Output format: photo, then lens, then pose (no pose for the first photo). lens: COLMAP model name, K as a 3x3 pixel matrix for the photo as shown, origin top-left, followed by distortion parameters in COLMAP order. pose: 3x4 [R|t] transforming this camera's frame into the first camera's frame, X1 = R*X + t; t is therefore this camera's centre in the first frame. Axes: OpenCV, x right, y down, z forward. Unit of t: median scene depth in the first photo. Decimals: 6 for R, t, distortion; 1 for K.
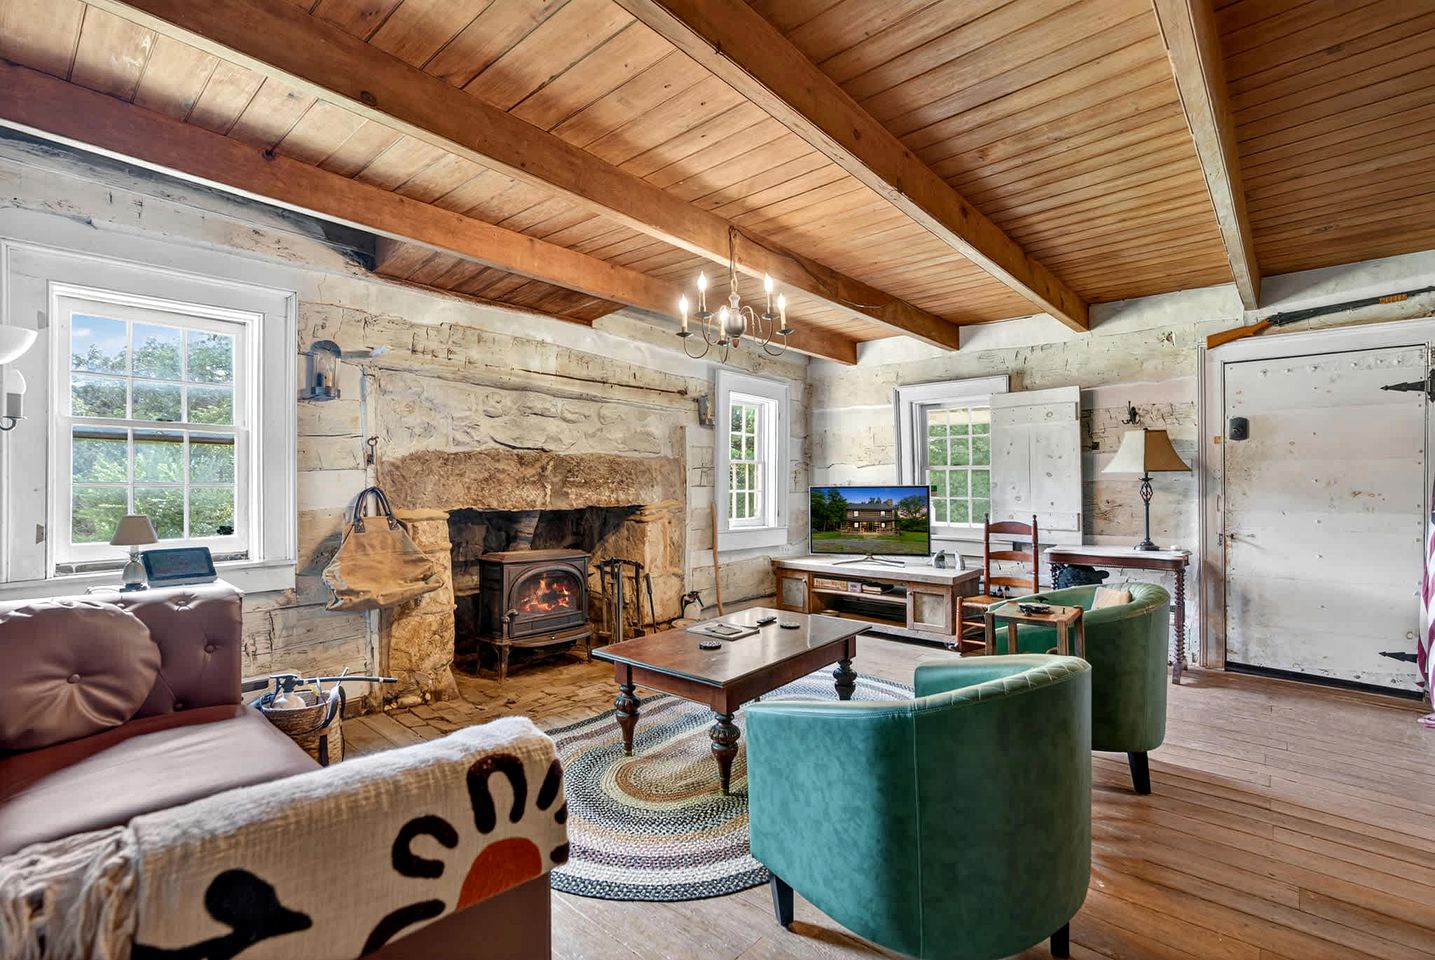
lens RADIAL K [[648.2, 0, 717.5], [0, 648.2, 480.0], [0, 0, 1]] dist [0.000287, 0.000399]
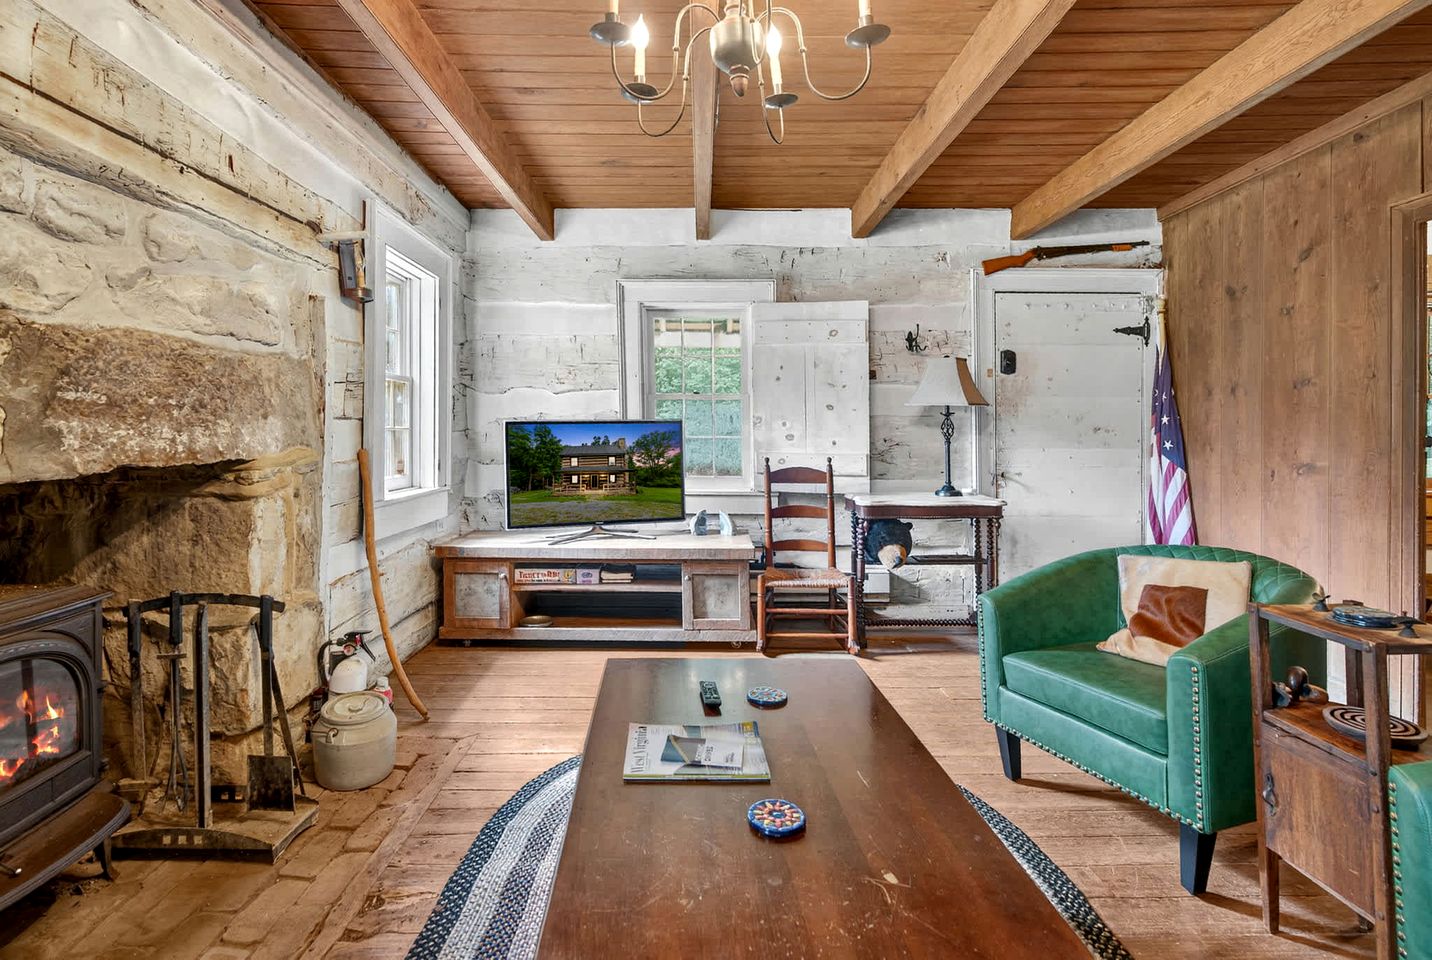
lens RADIAL K [[723.3, 0, 694.5], [0, 723.3, 412.8], [0, 0, 1]] dist [-0.001578, 0.000294]
pose [[0.757784, 0.013525, 0.652365, -0.215036], [-0.008473, 0.999905, -0.010887, 0.010112], [-0.652451, 0.002722, 0.757826, 0.450024]]
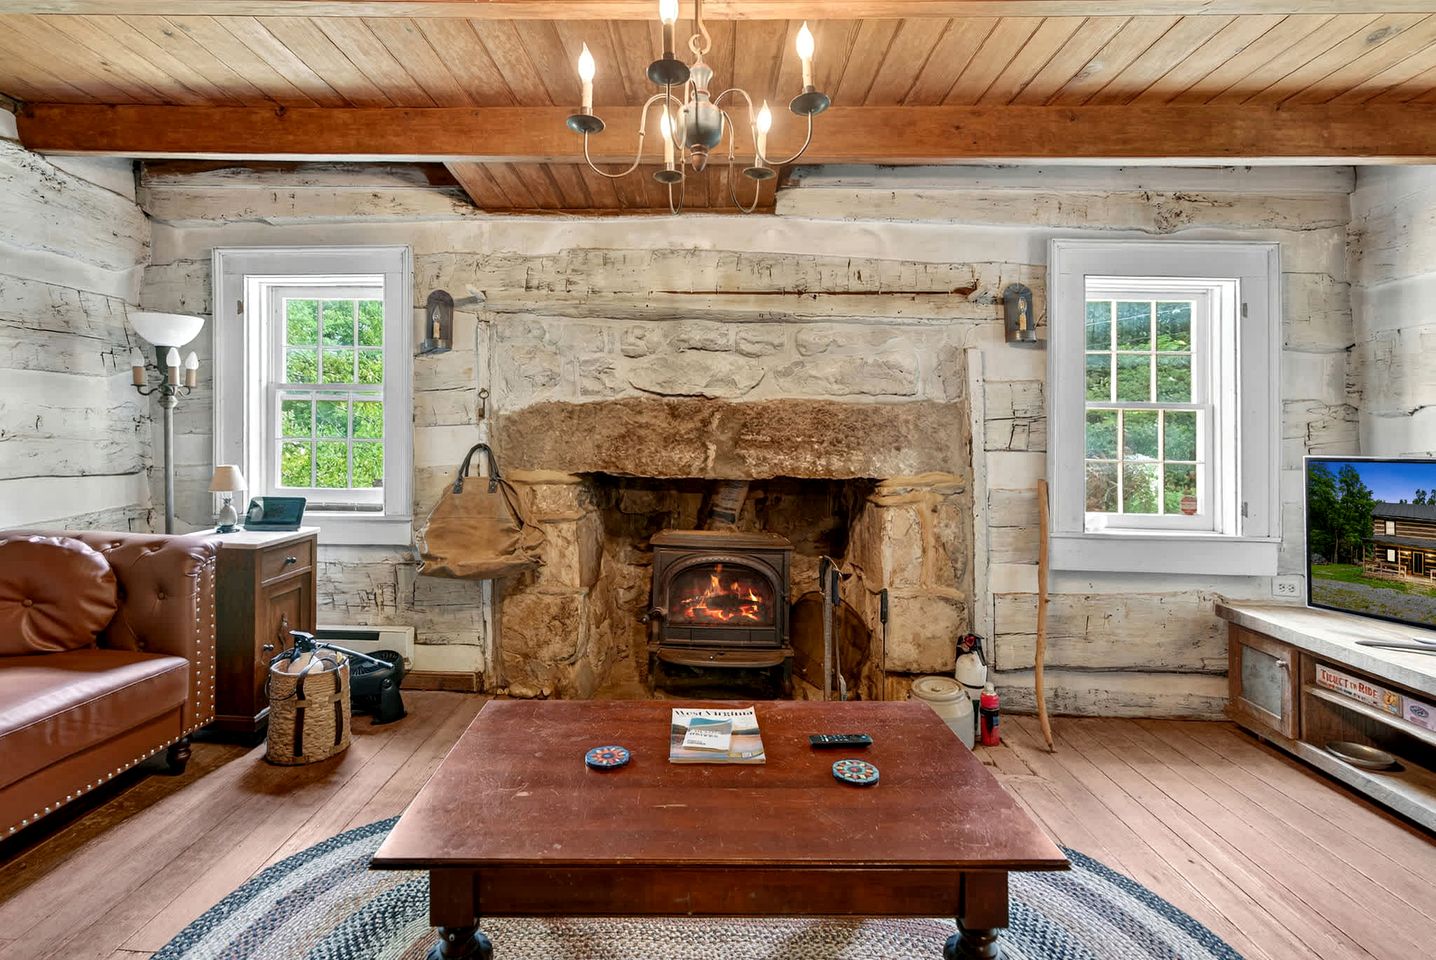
lens RADIAL K [[683.3, 0, 685.3], [0, 683.3, 432.2], [0, 0, 1]] dist [-0.002729, 0.000413]
pose [[0.635538, -0.000605, -0.772070, 0.291112], [-0.006689, 0.999958, -0.006289, -0.001108], [0.772041, 0.009161, 0.635507, 0.457255]]
